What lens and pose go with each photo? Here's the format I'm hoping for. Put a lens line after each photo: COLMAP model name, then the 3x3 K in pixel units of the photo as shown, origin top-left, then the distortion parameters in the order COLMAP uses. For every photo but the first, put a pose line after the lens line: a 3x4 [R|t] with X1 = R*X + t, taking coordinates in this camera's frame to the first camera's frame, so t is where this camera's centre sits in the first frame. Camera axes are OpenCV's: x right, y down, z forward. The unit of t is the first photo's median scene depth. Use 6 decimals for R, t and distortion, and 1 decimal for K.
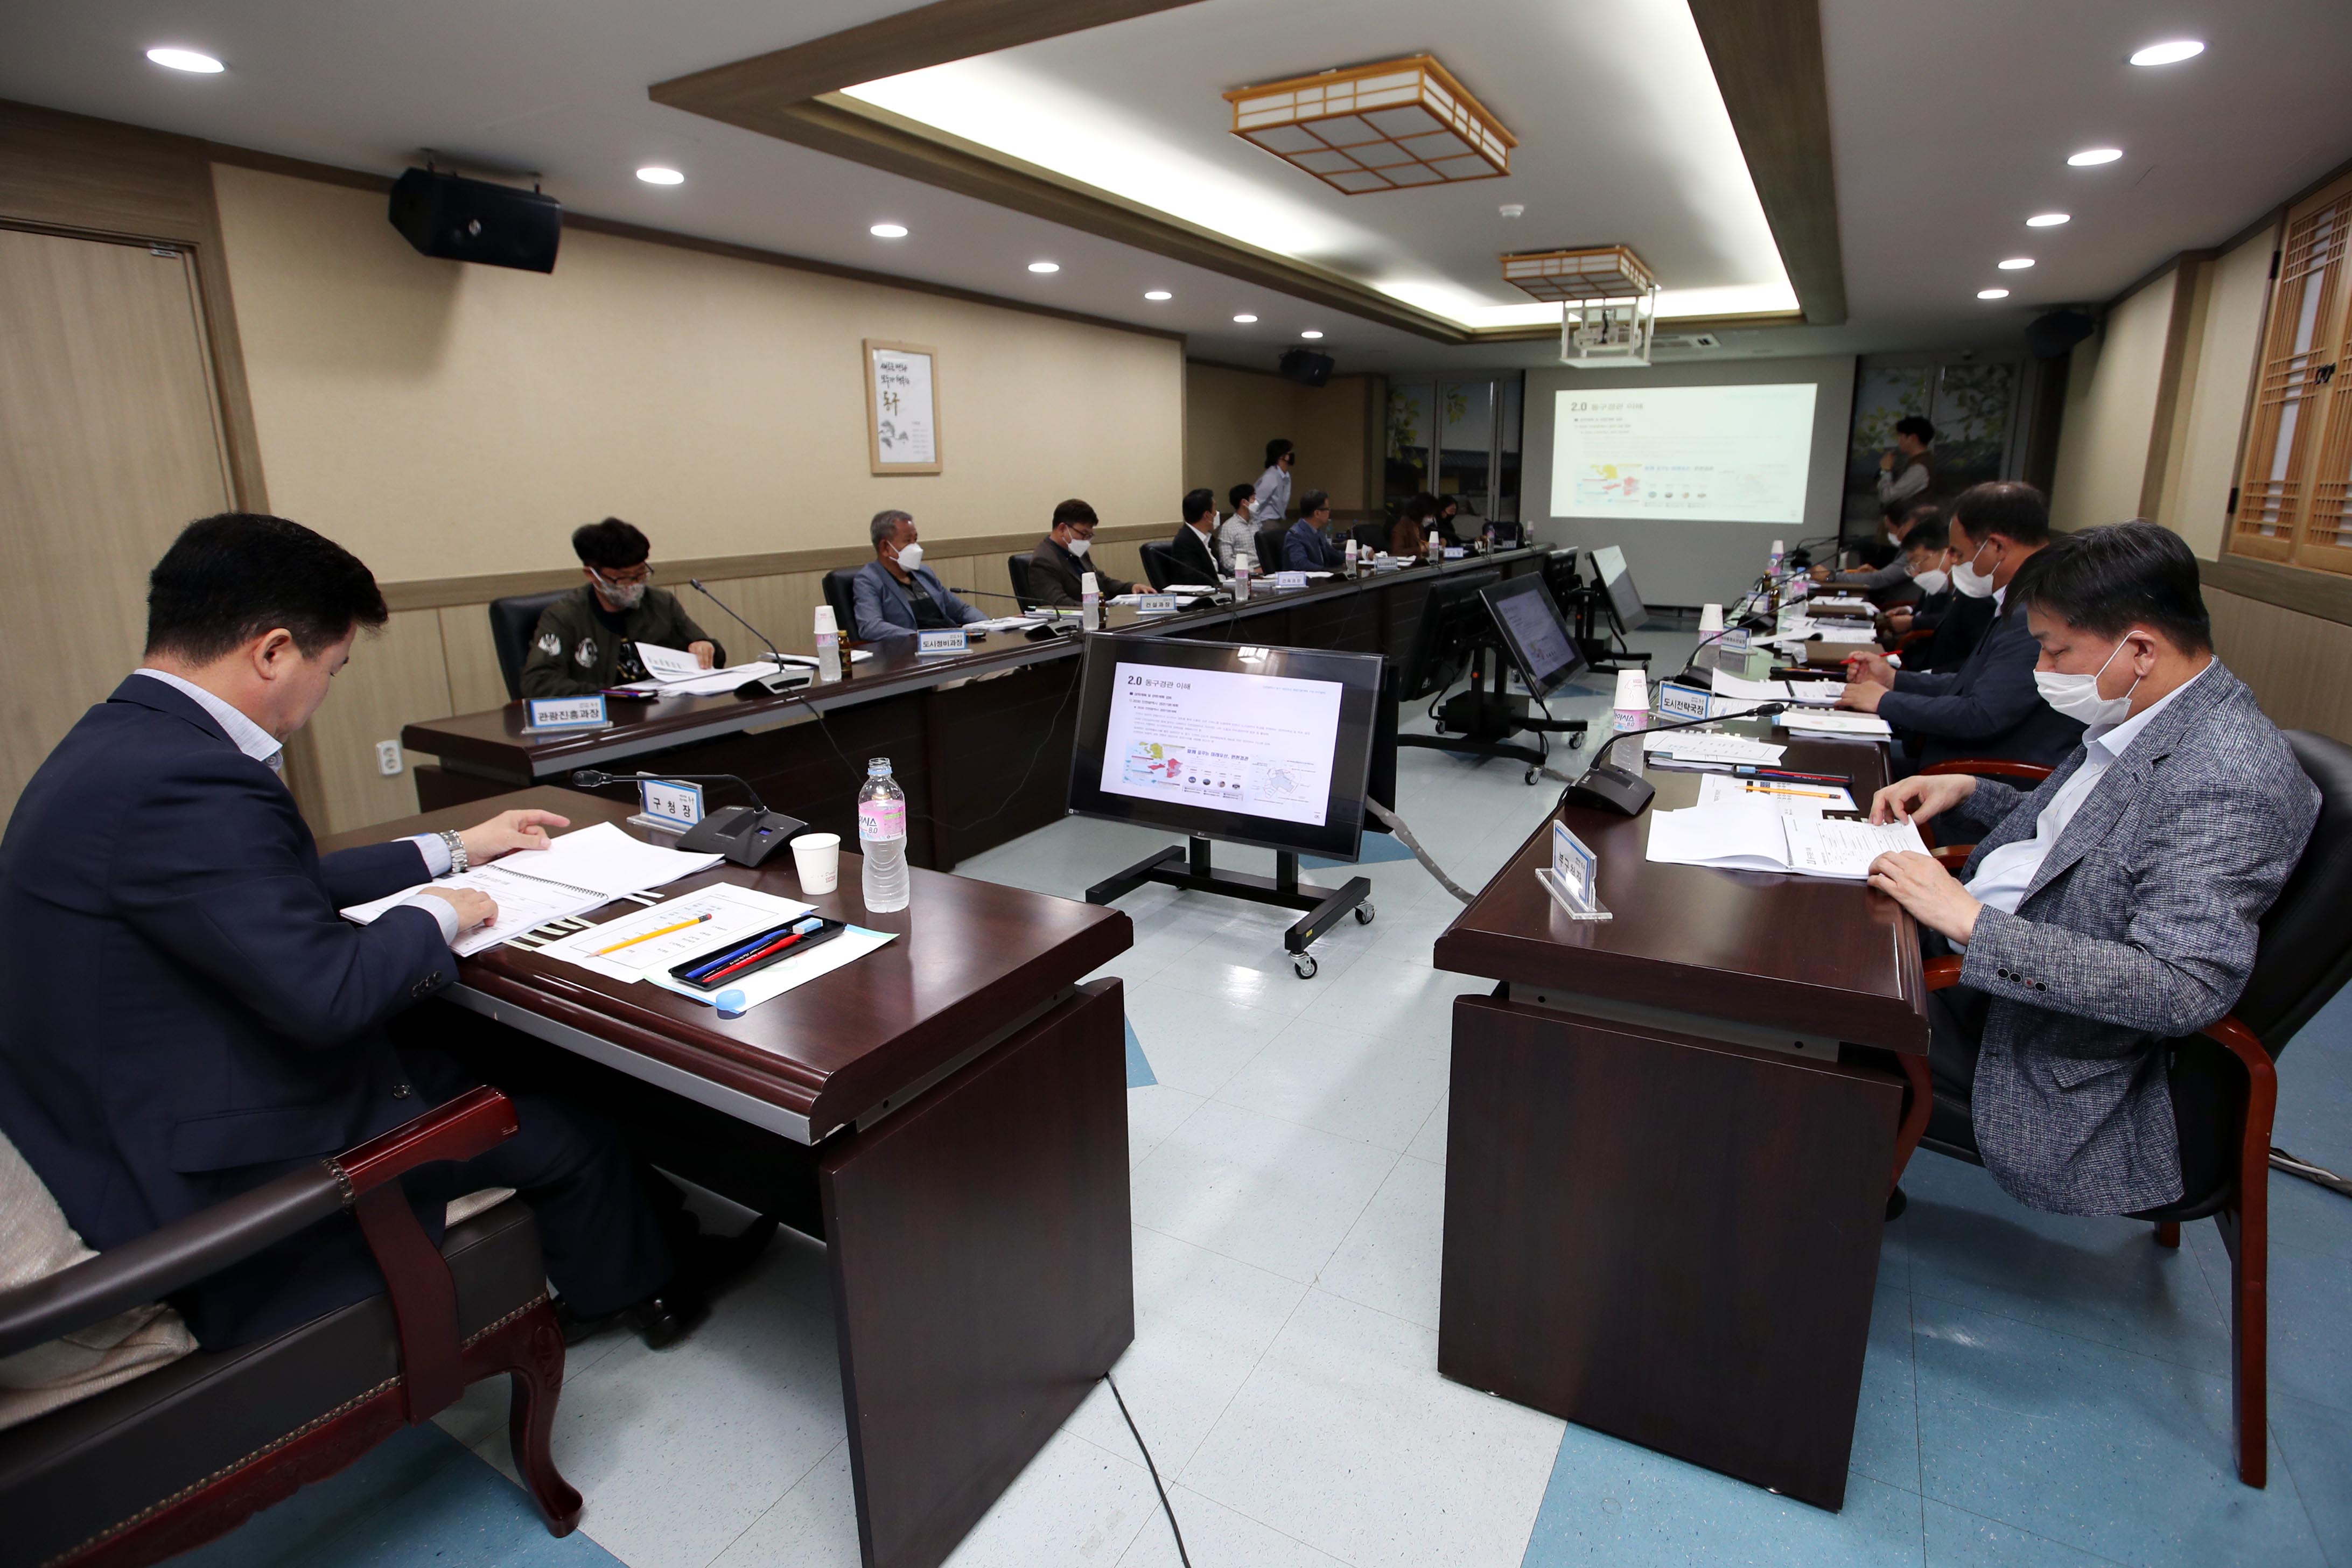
lens RADIAL K [[1141.0, 0, 1181.7], [0, 1141.0, 758.1], [0, 0, 1]] dist [-0.060889, 0.036742]
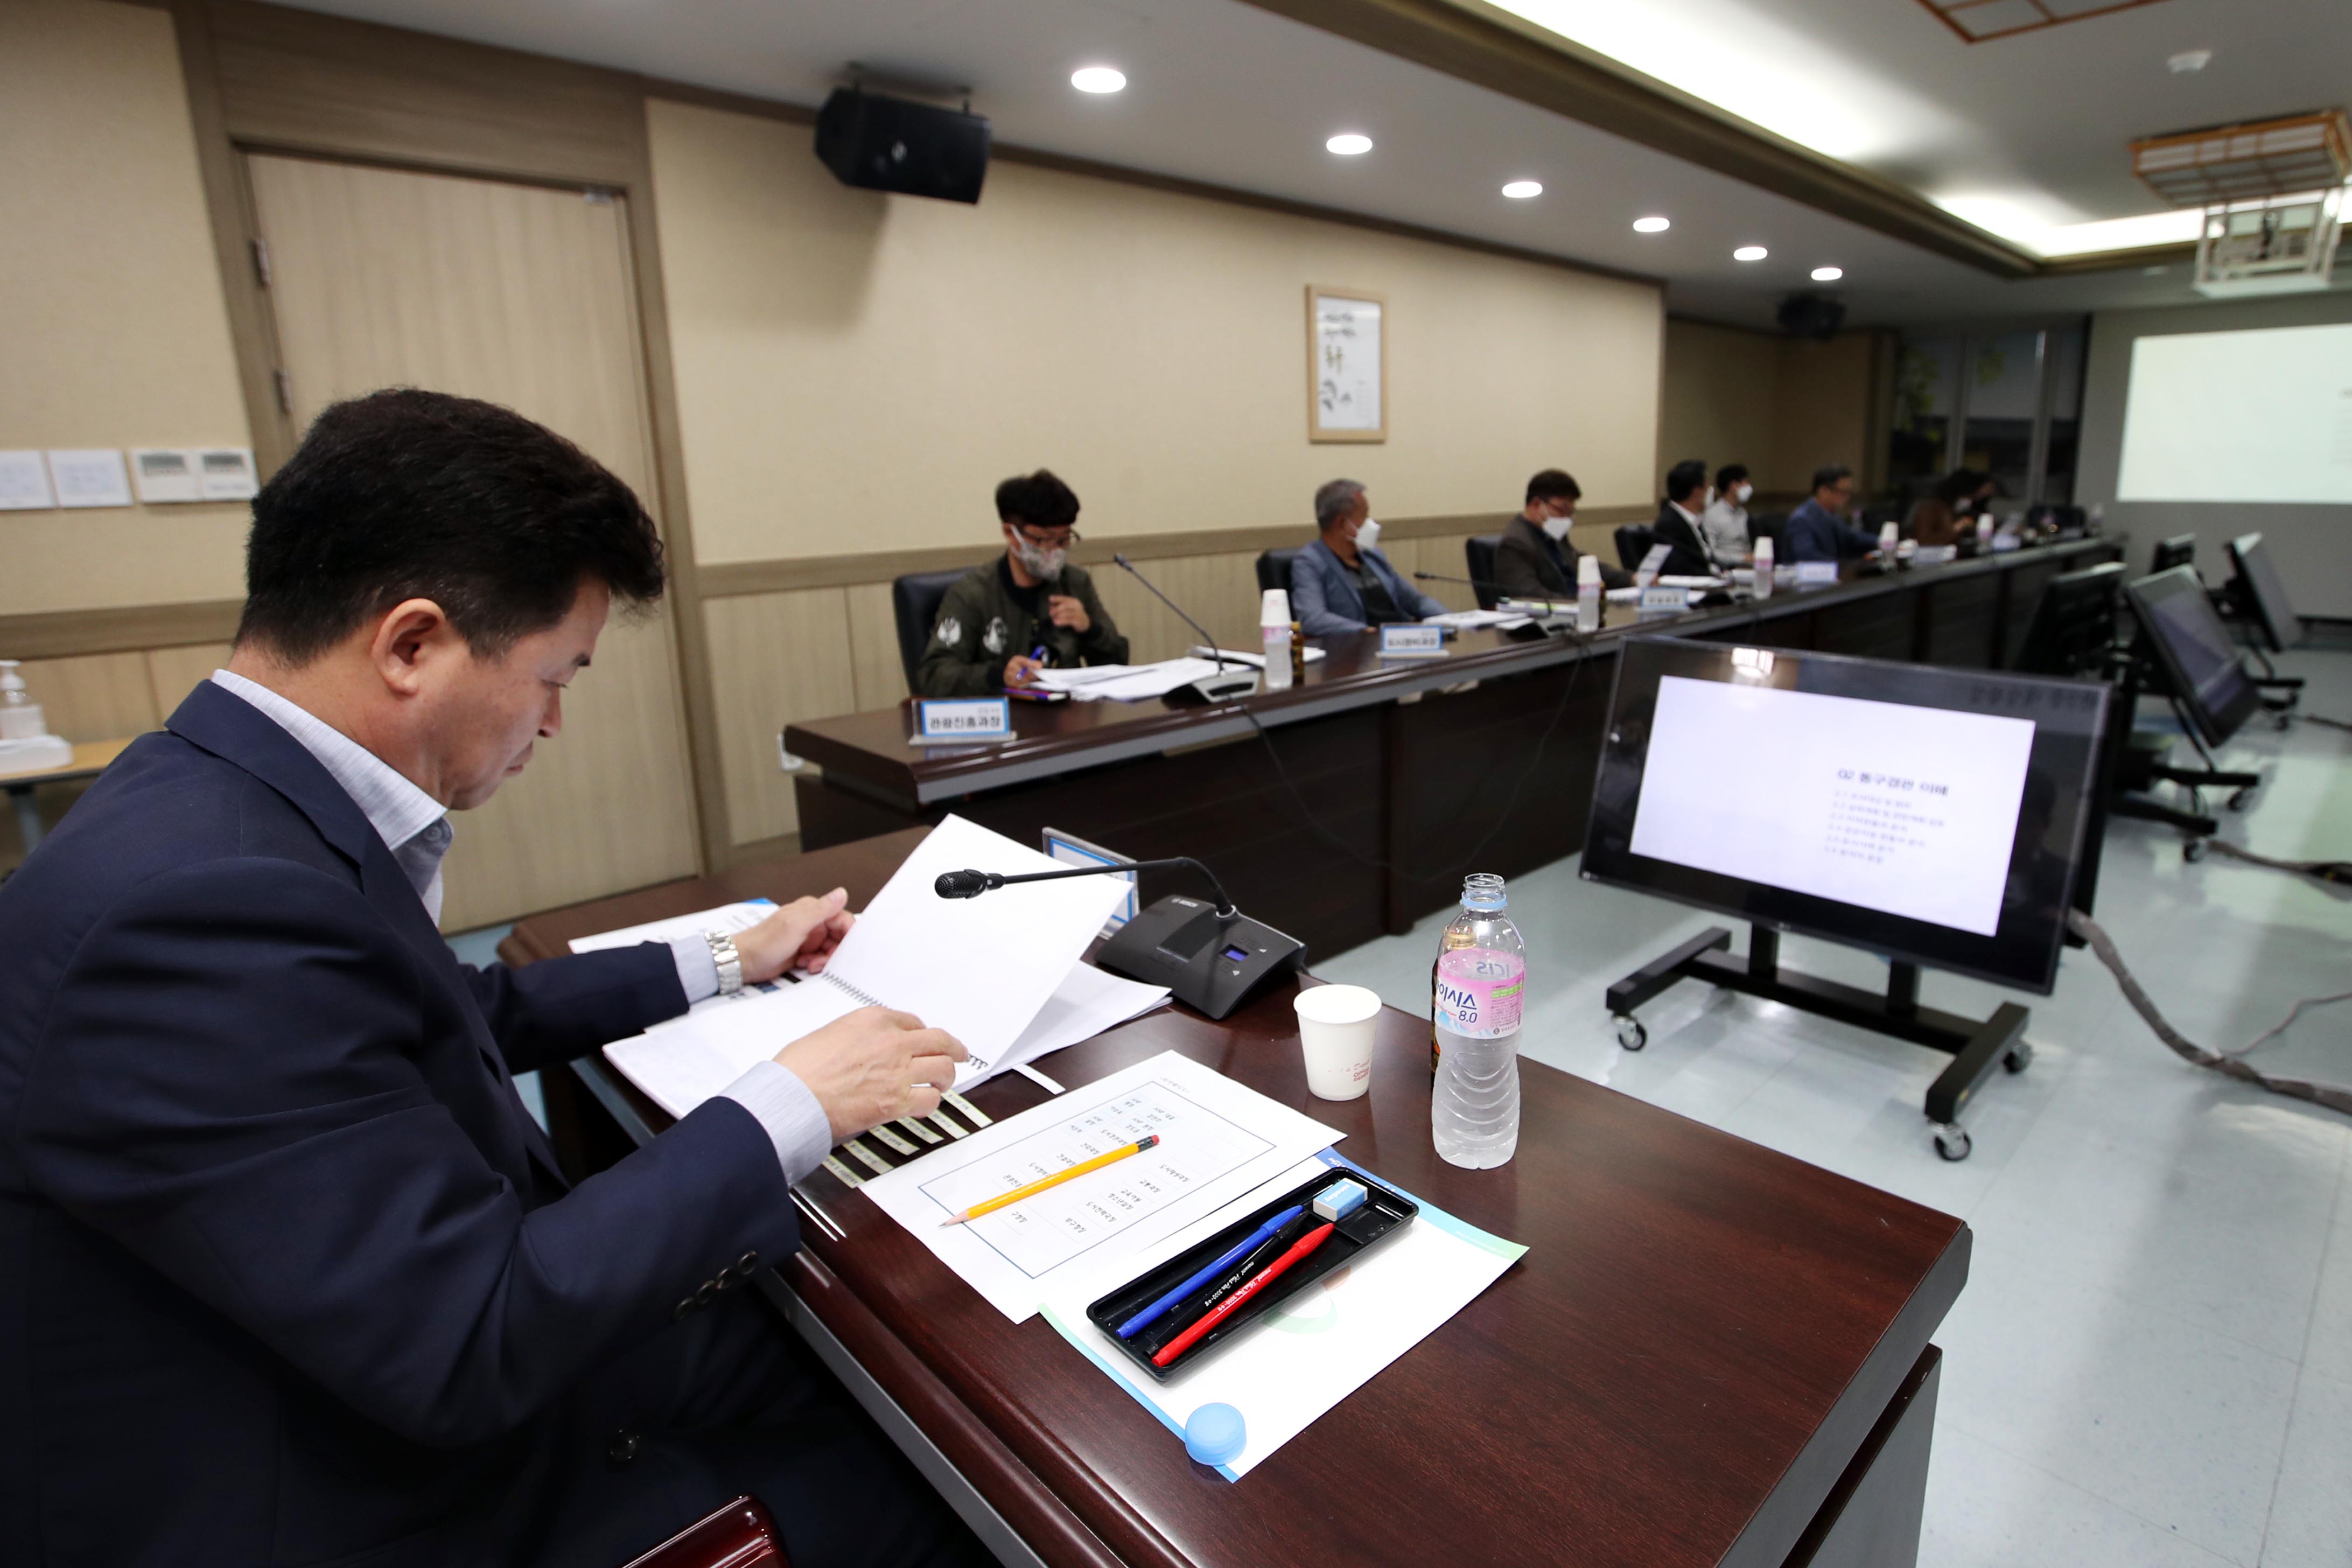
lens RADIAL K [[1193.4, 0, 1251.5], [0, 1193.4, 780.1], [0, 0, 1]] dist [-0.065557, 0.030788]
pose [[0.961086, 0.055931, -0.270530, -0.087768], [-0.051356, 0.998393, 0.023966, -0.019665], [0.271435, -0.009140, 0.962413, 0.177399]]
